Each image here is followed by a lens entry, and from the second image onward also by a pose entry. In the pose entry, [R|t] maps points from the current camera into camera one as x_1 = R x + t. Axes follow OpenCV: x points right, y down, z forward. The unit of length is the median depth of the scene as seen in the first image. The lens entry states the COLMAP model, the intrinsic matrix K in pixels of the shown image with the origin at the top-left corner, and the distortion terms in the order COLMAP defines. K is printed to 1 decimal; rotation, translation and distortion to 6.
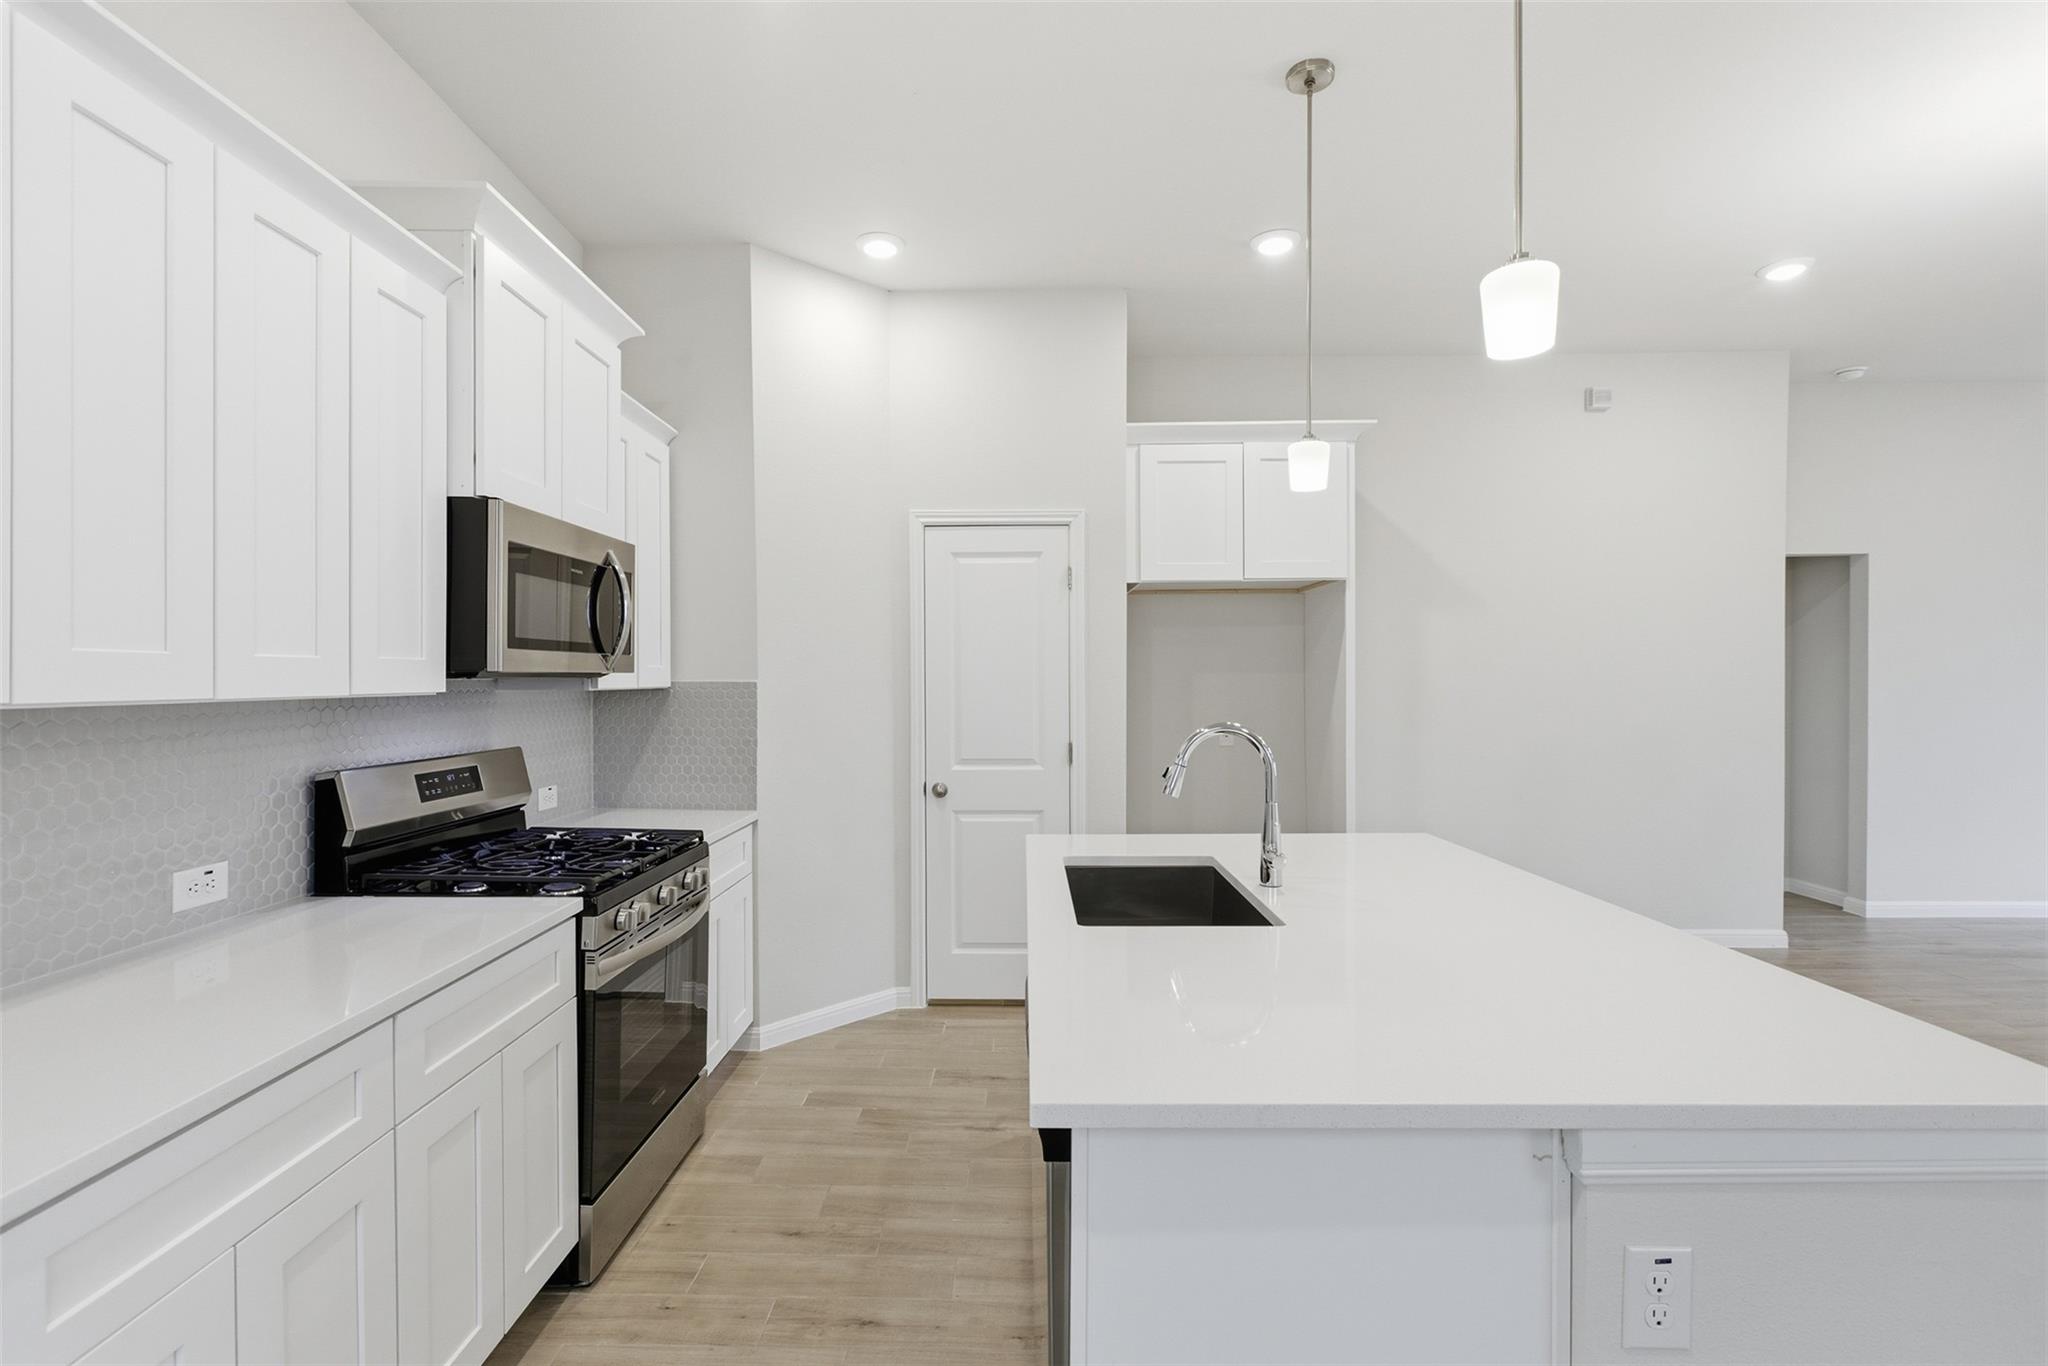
lens RADIAL K [[921.5, 0, 1014.1], [0, 921.5, 692.1], [0, 0, 1]] dist [-0.002430, -0.000021]
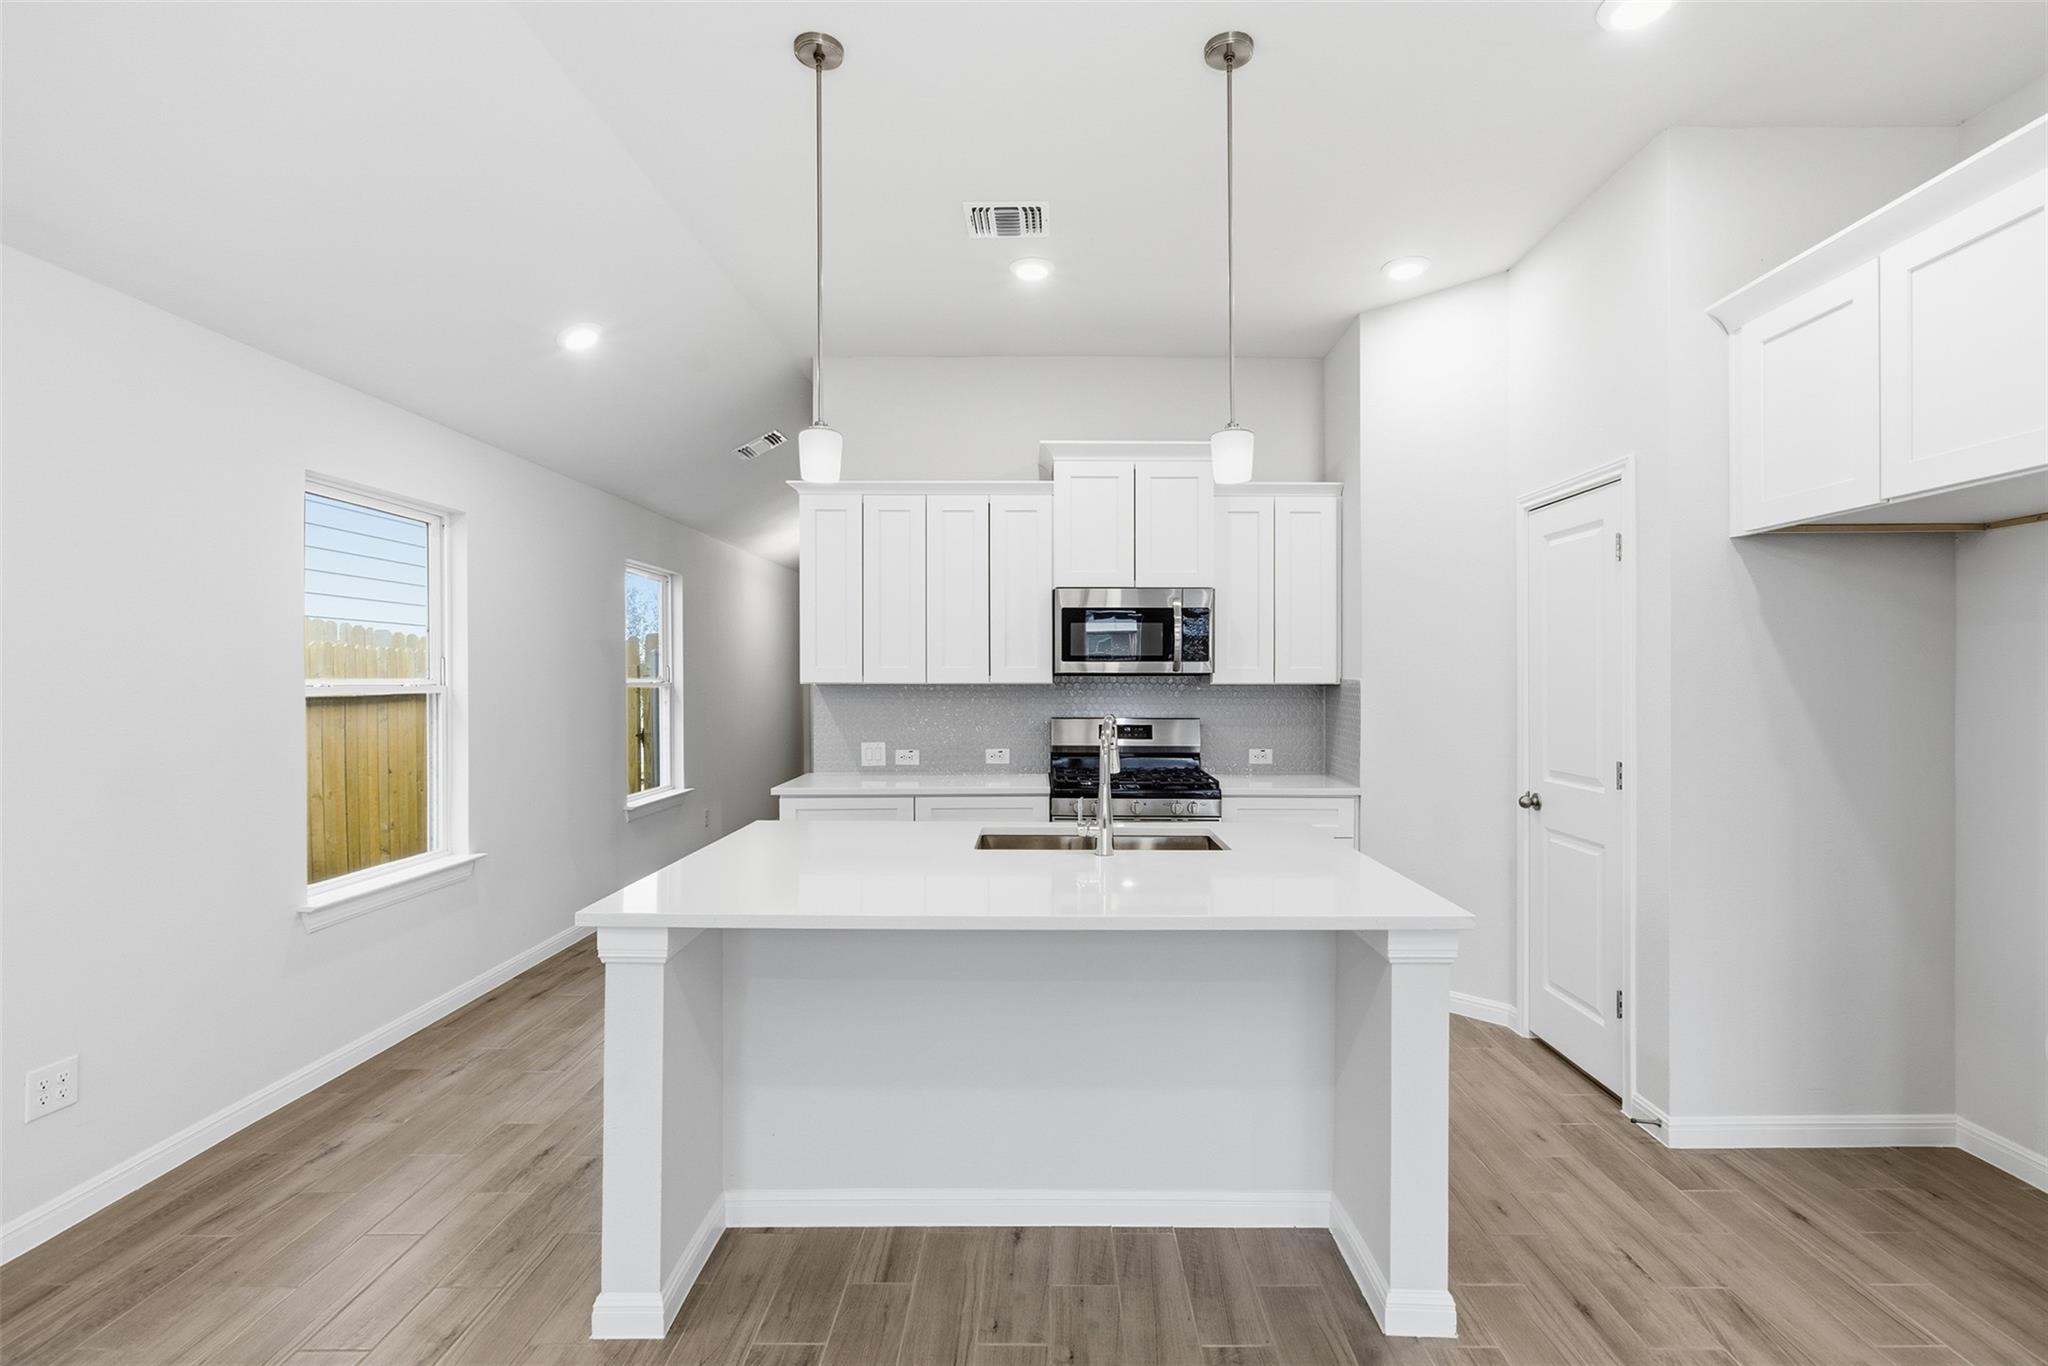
lens RADIAL K [[956.8, 0, 1040.3], [0, 956.8, 677.7], [0, 0, 1]] dist [-0.001783, 0.000131]
pose [[0.012707, 0.006123, -0.999901, 0.876155], [-0.014380, 0.999879, 0.005940, -0.013872], [0.999816, 0.014303, 0.012793, 0.522598]]
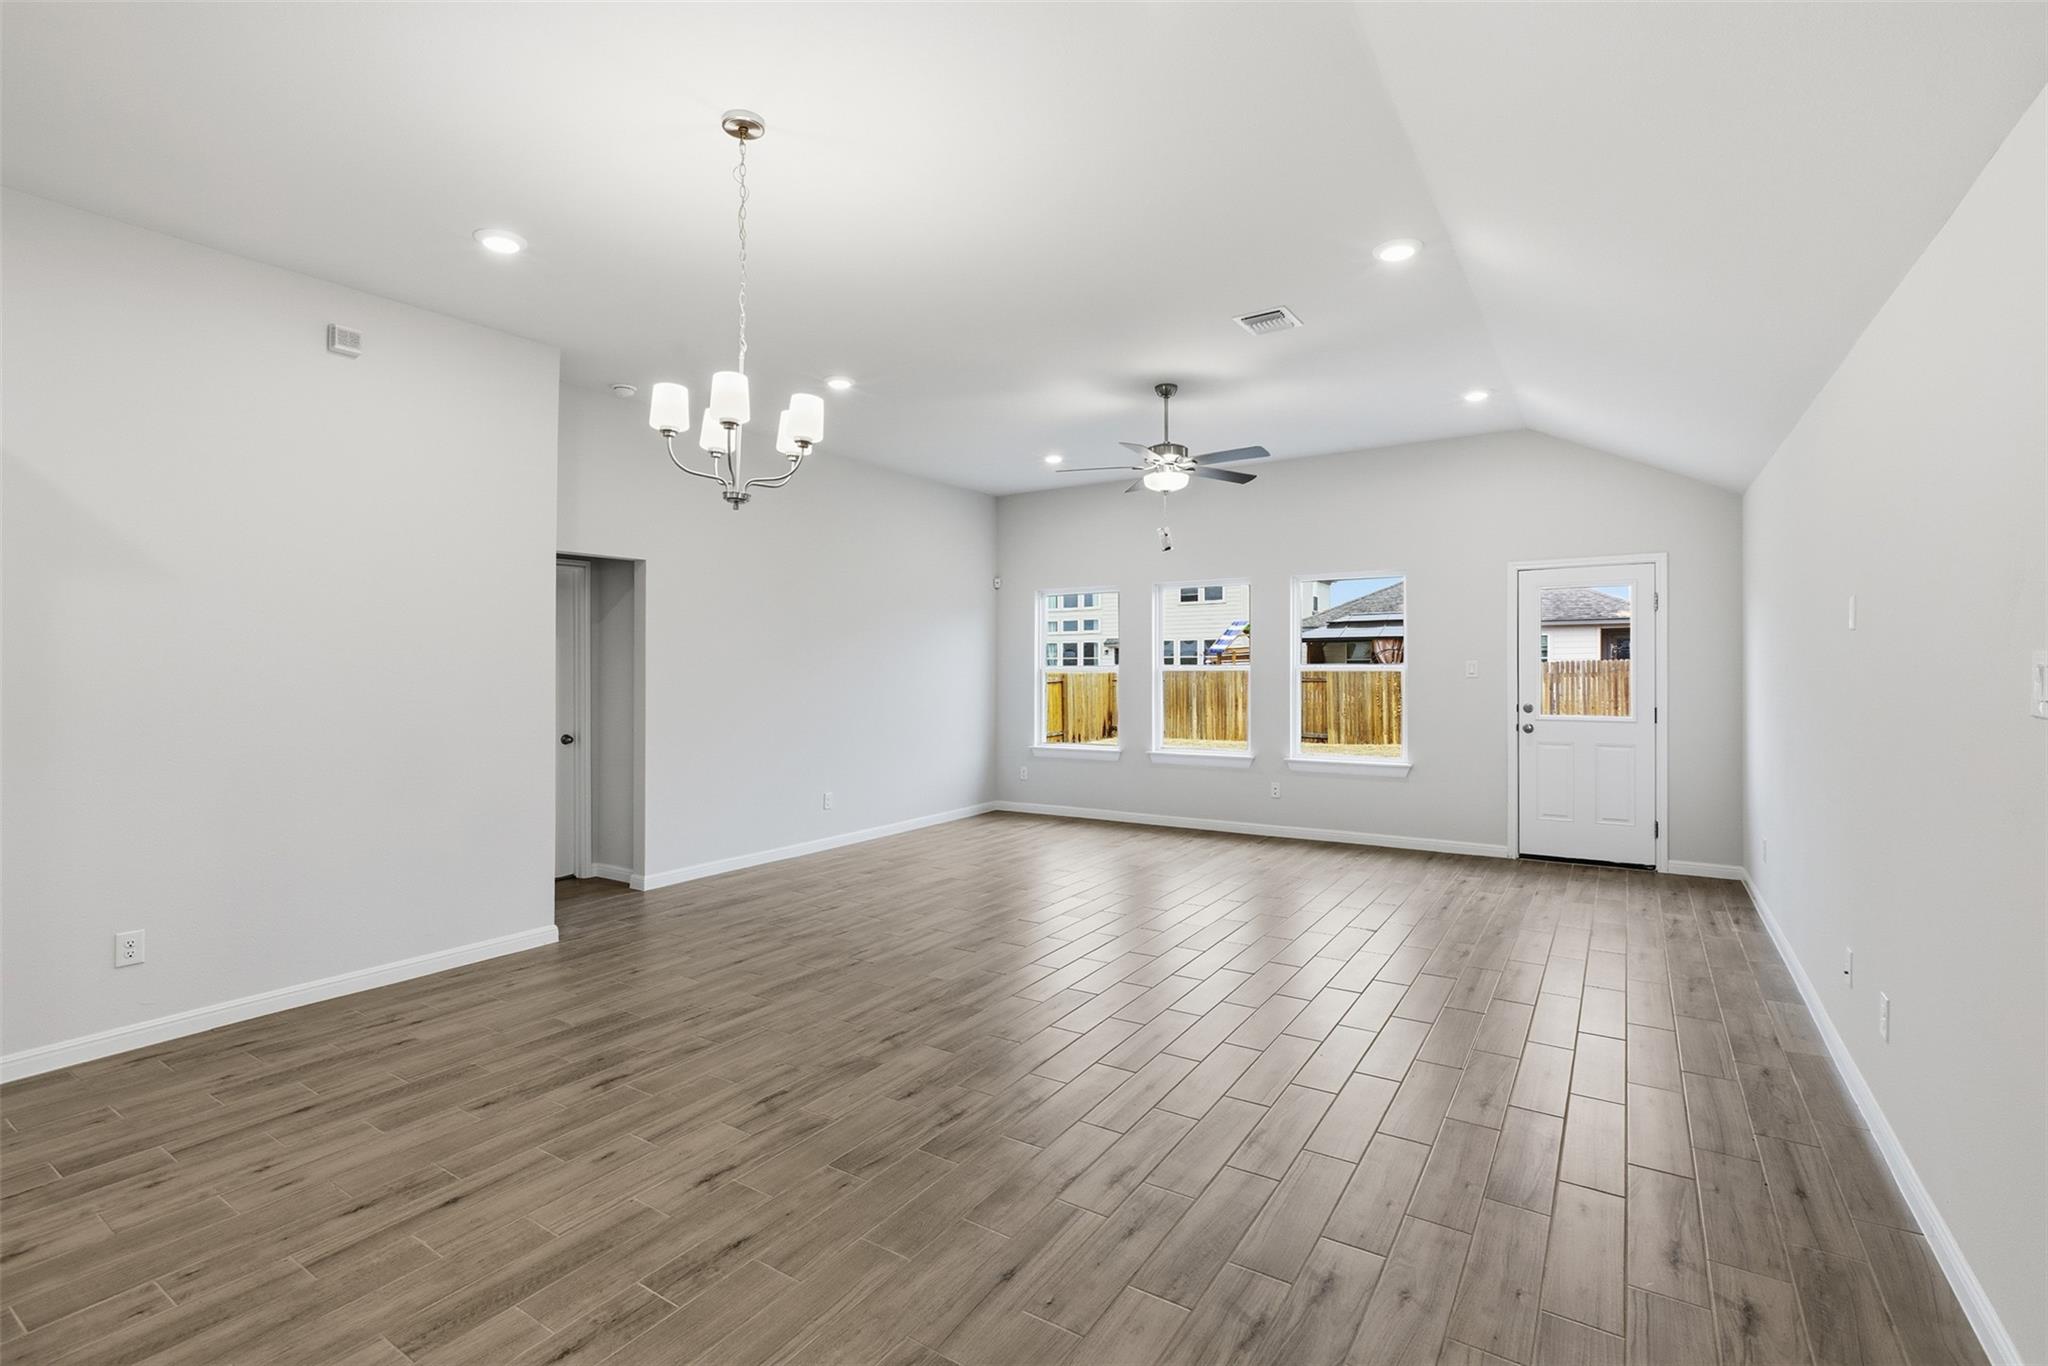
lens RADIAL K [[921.9, 0, 1024.0], [0, 921.9, 683.0], [0, 0, 1]] dist [-0.000442, 0.000083]
pose [[0.529262, -0.011822, 0.848376, 0.318290], [0.014932, 0.999878, 0.004618, -0.001017], [-0.848327, 0.010224, 0.529374, 0.040990]]
